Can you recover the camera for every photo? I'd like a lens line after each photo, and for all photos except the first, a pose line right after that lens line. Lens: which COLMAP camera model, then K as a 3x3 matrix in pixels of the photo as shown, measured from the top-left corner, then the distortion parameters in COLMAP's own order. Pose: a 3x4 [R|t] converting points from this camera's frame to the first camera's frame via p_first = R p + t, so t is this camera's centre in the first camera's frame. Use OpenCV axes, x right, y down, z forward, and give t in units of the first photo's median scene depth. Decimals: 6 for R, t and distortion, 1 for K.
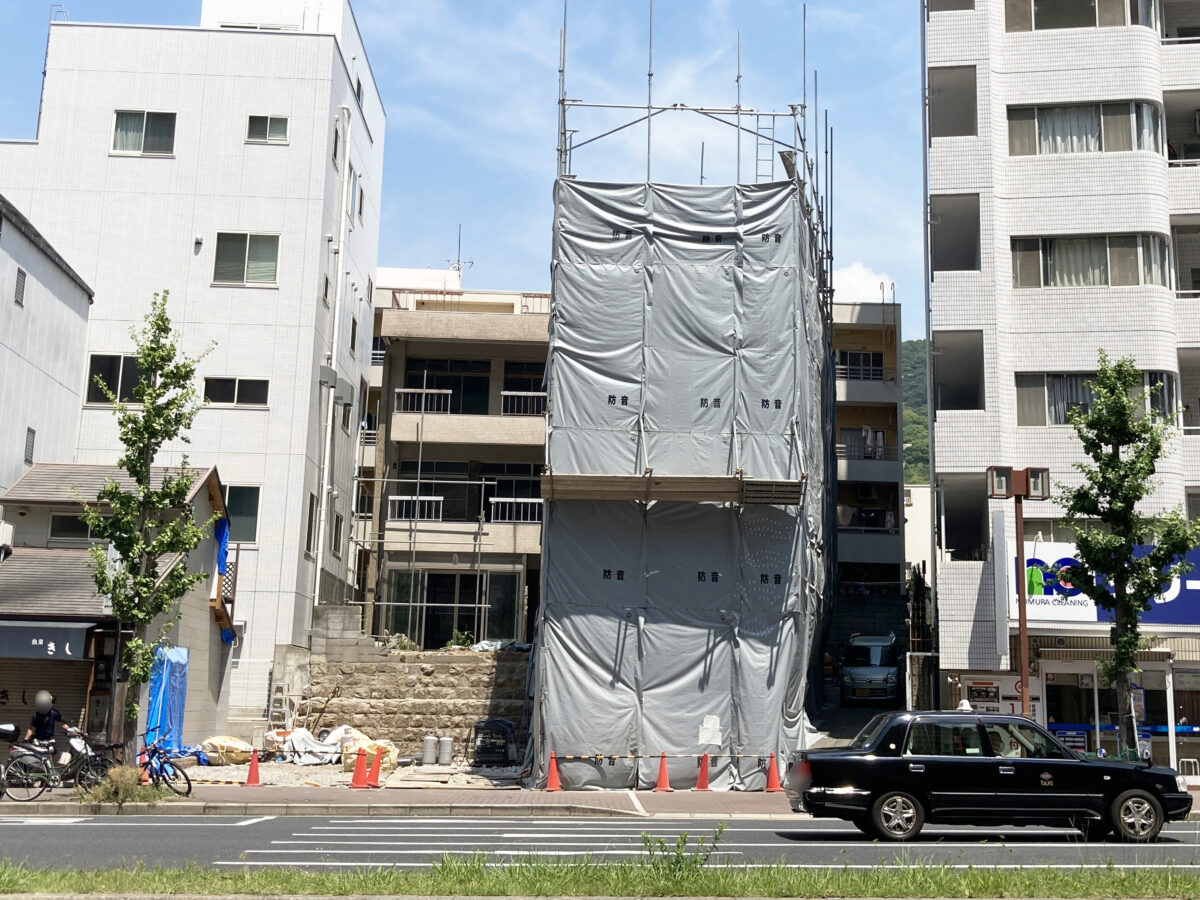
lens RADIAL K [[1020.3, 0, 593.5], [0, 1020.3, 449.6], [0, 0, 1]] dist [0.103801, -0.315322]
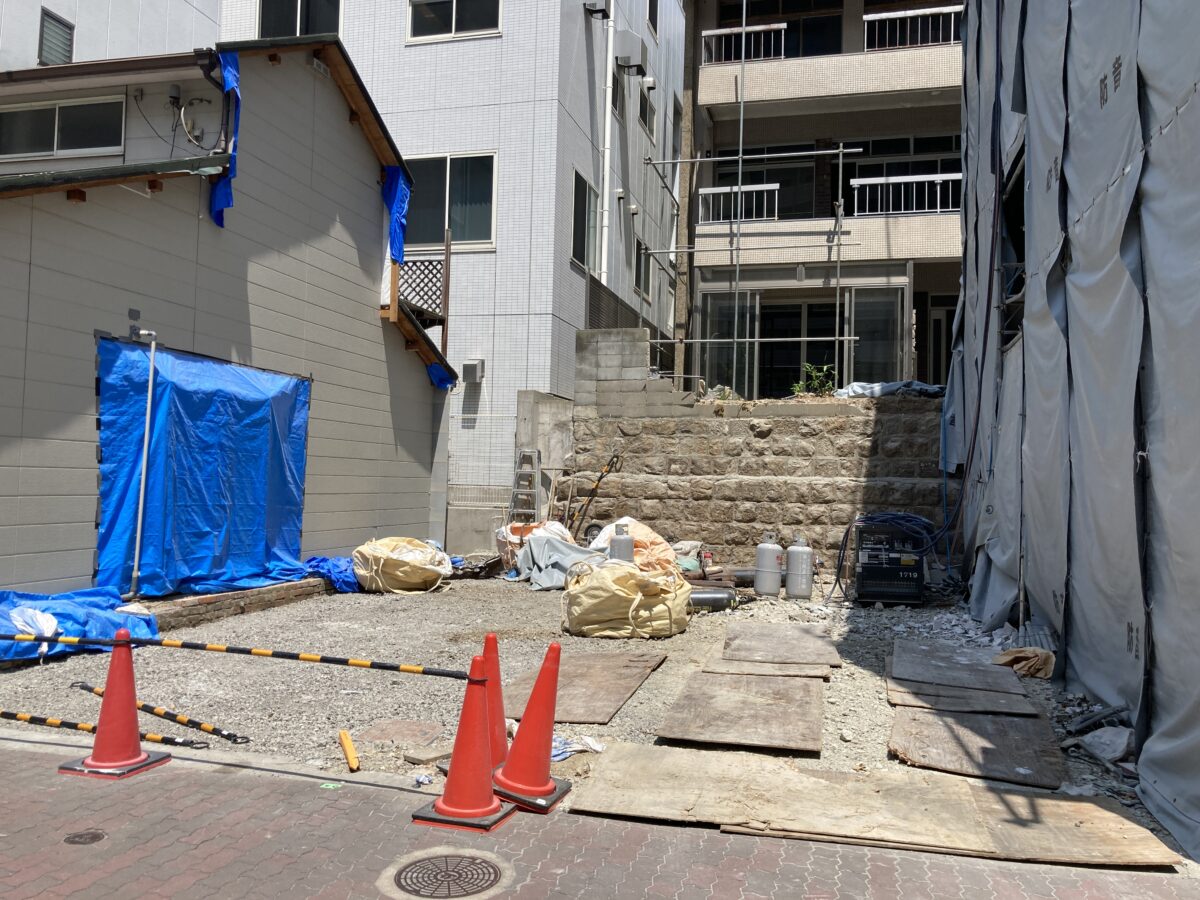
lens RADIAL K [[1020.3, 0, 593.5], [0, 1020.3, 449.6], [0, 0, 1]] dist [0.103801, -0.315322]
pose [[0.946080, -0.005681, -0.323883, -0.062595], [0.072392, 0.978267, 0.194300, 0.105529], [0.315740, -0.207270, 0.925930, 0.423004]]
